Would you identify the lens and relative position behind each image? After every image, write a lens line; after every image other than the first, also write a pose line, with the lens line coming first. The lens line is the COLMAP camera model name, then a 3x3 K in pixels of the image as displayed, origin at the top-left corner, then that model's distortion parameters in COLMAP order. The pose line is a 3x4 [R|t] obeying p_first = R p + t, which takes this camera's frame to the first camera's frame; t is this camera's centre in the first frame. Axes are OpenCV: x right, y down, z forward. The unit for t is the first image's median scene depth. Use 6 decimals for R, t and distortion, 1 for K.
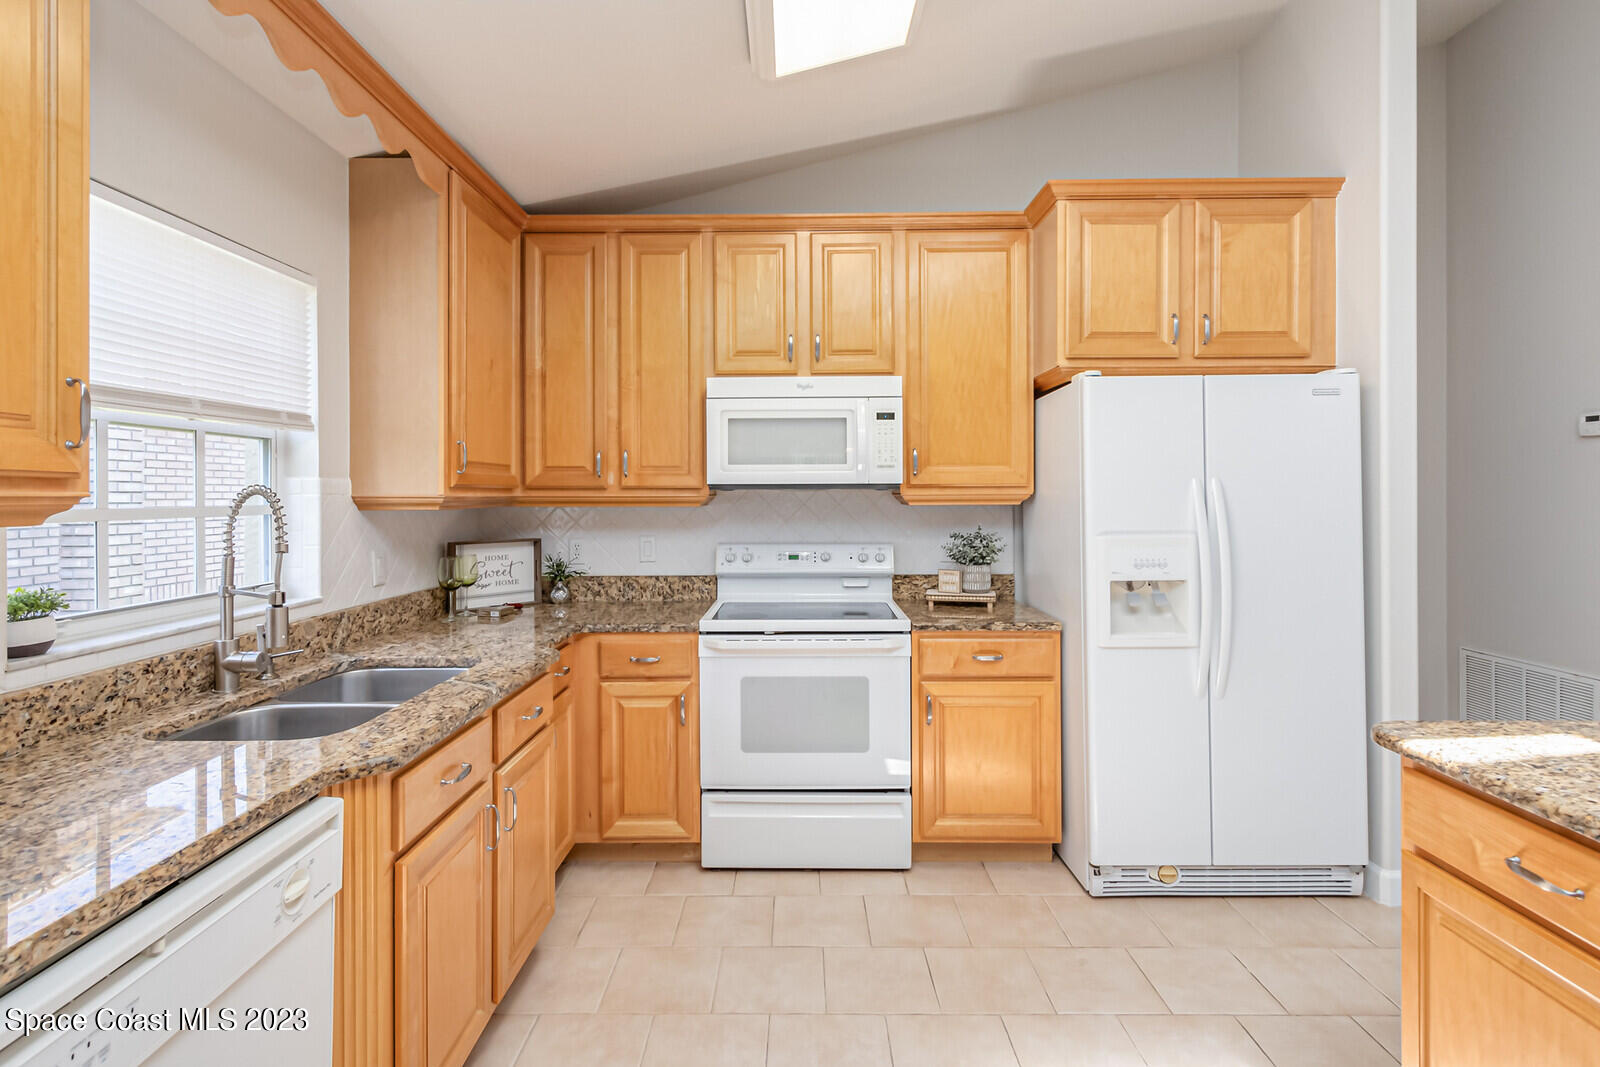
lens RADIAL K [[763.6, 0, 792.8], [0, 763.6, 499.8], [0, 0, 1]] dist [0.002418, -0.000735]
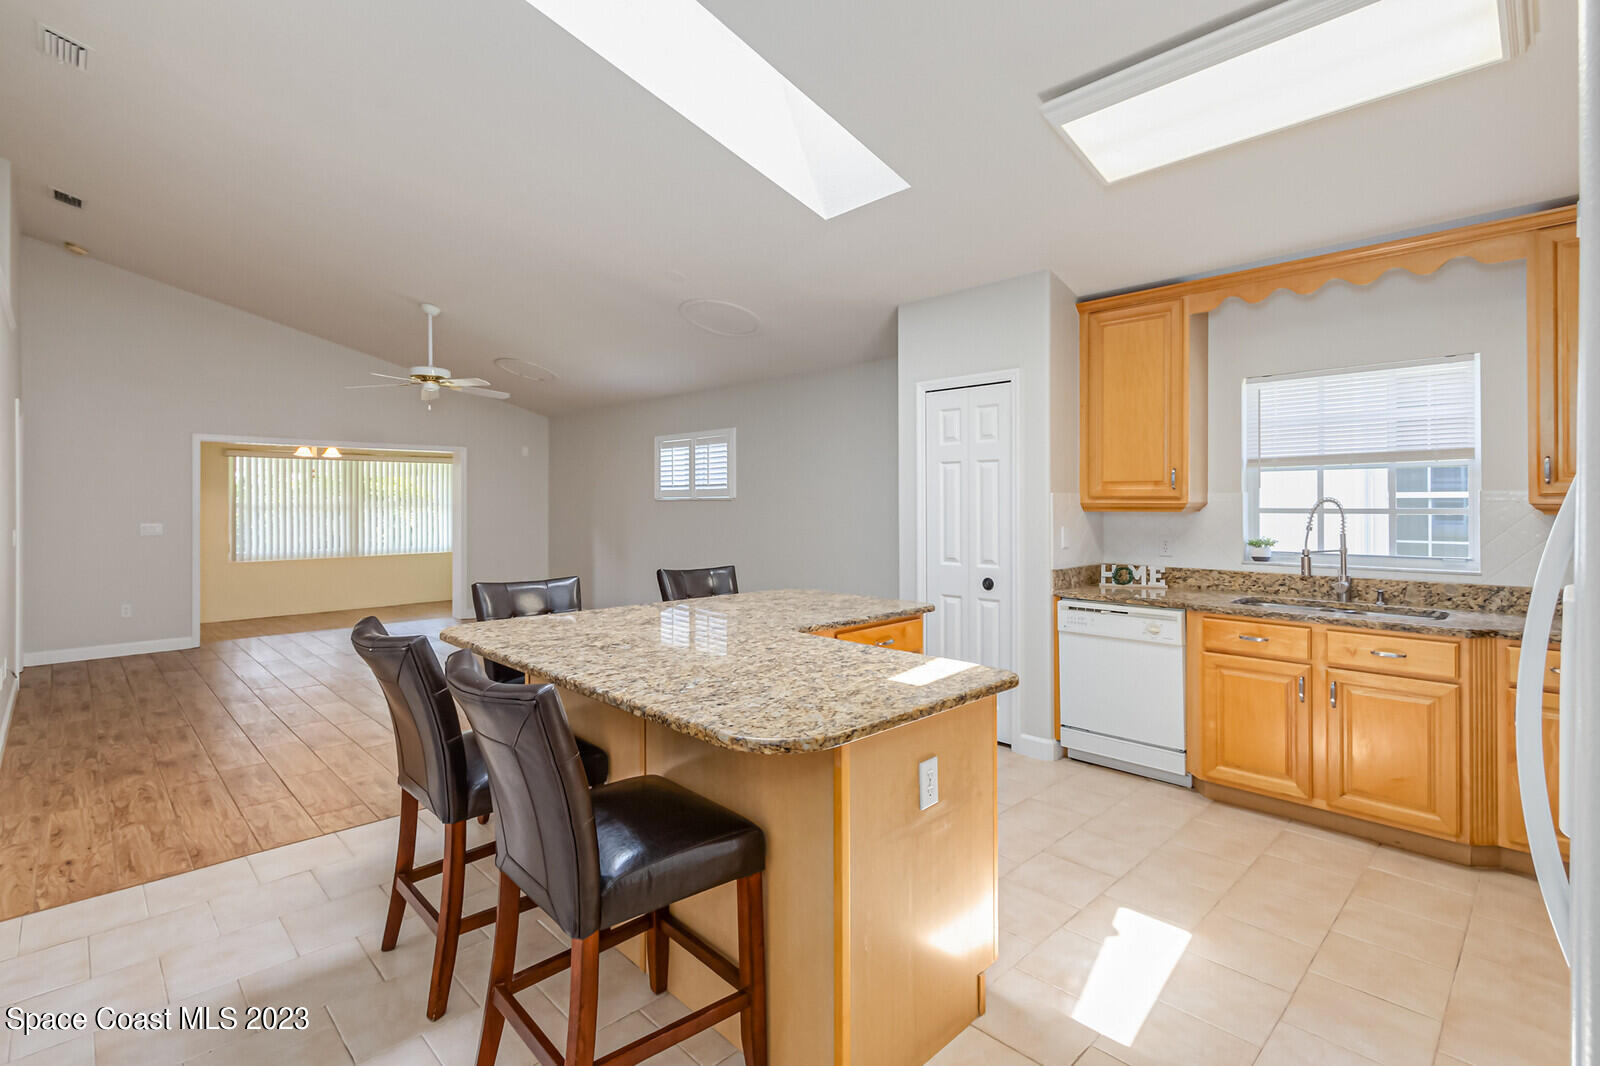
lens RADIAL K [[756.6, 0, 787.8], [0, 756.6, 503.7], [0, 0, 1]] dist [0.005086, -0.000822]
pose [[-0.716499, 0.005317, -0.697568, 1.014506], [0.002676, 0.999985, 0.004873, -0.010412], [0.697583, 0.001625, -0.716502, 0.850134]]
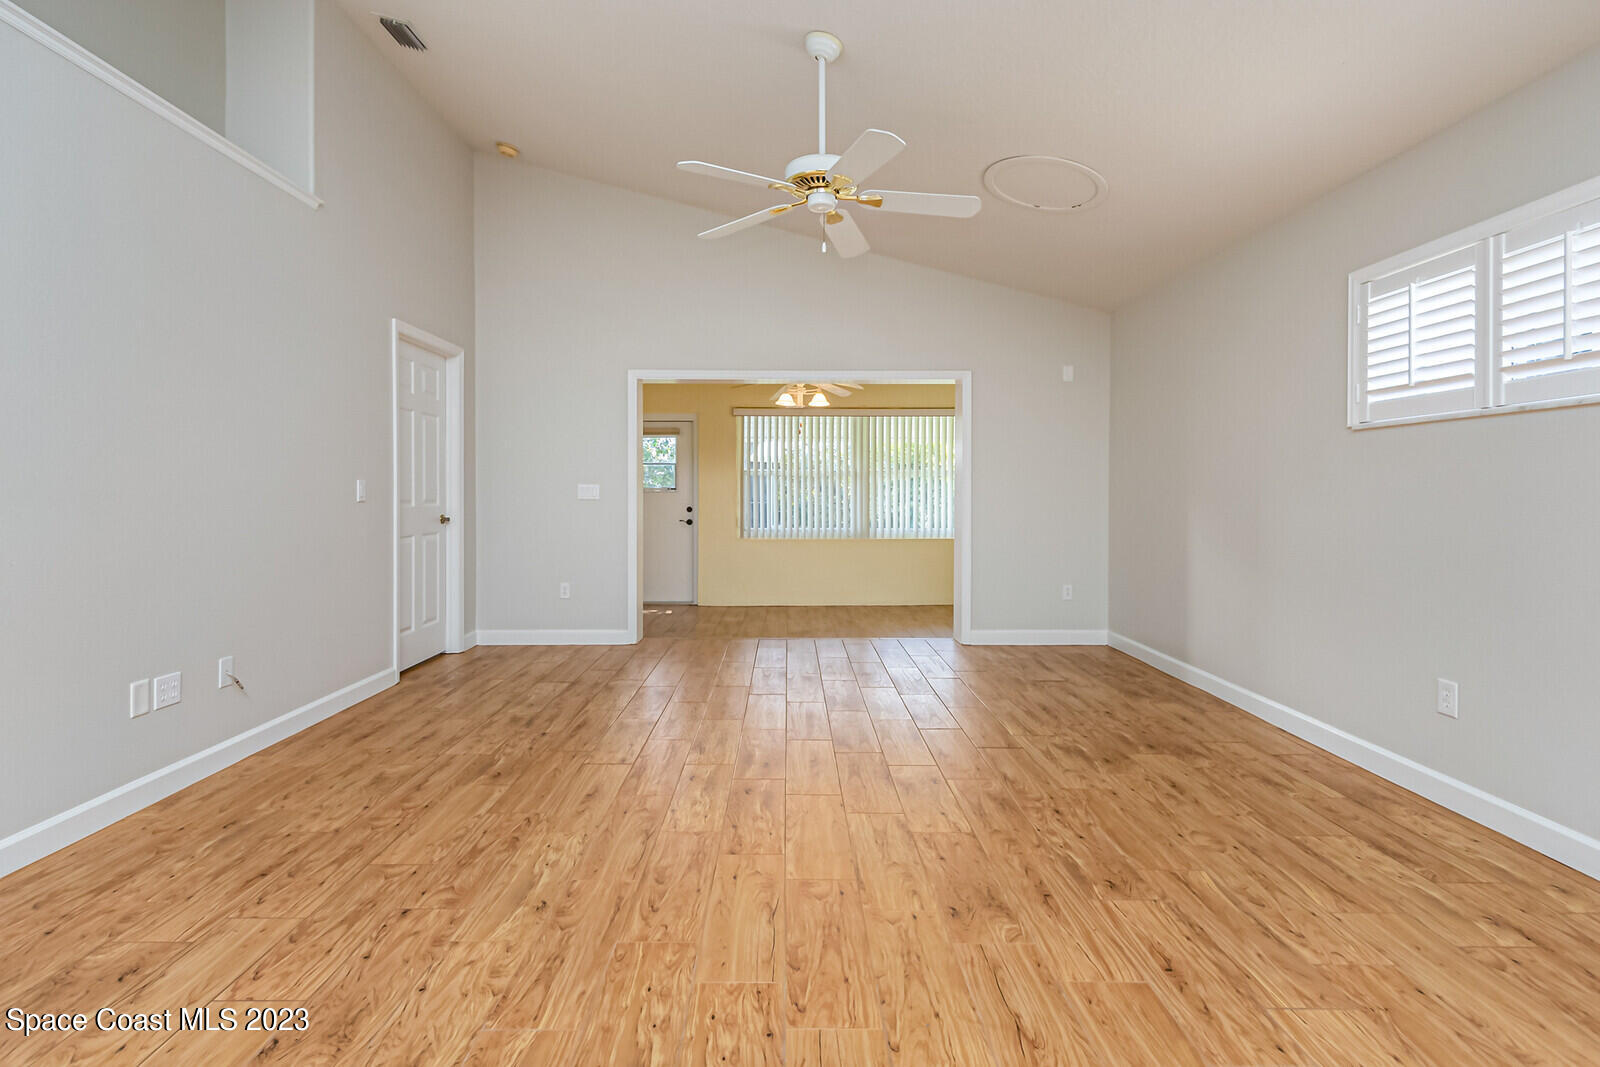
lens RADIAL K [[763.6, 0, 792.8], [0, 763.6, 499.8], [0, 0, 1]] dist [0.002418, -0.000735]
pose [[-0.999869, 0.002148, -0.016073, 0.318280], [0.001966, 0.999934, 0.011355, 0.074423], [0.016096, 0.011322, -0.999806, -0.279946]]
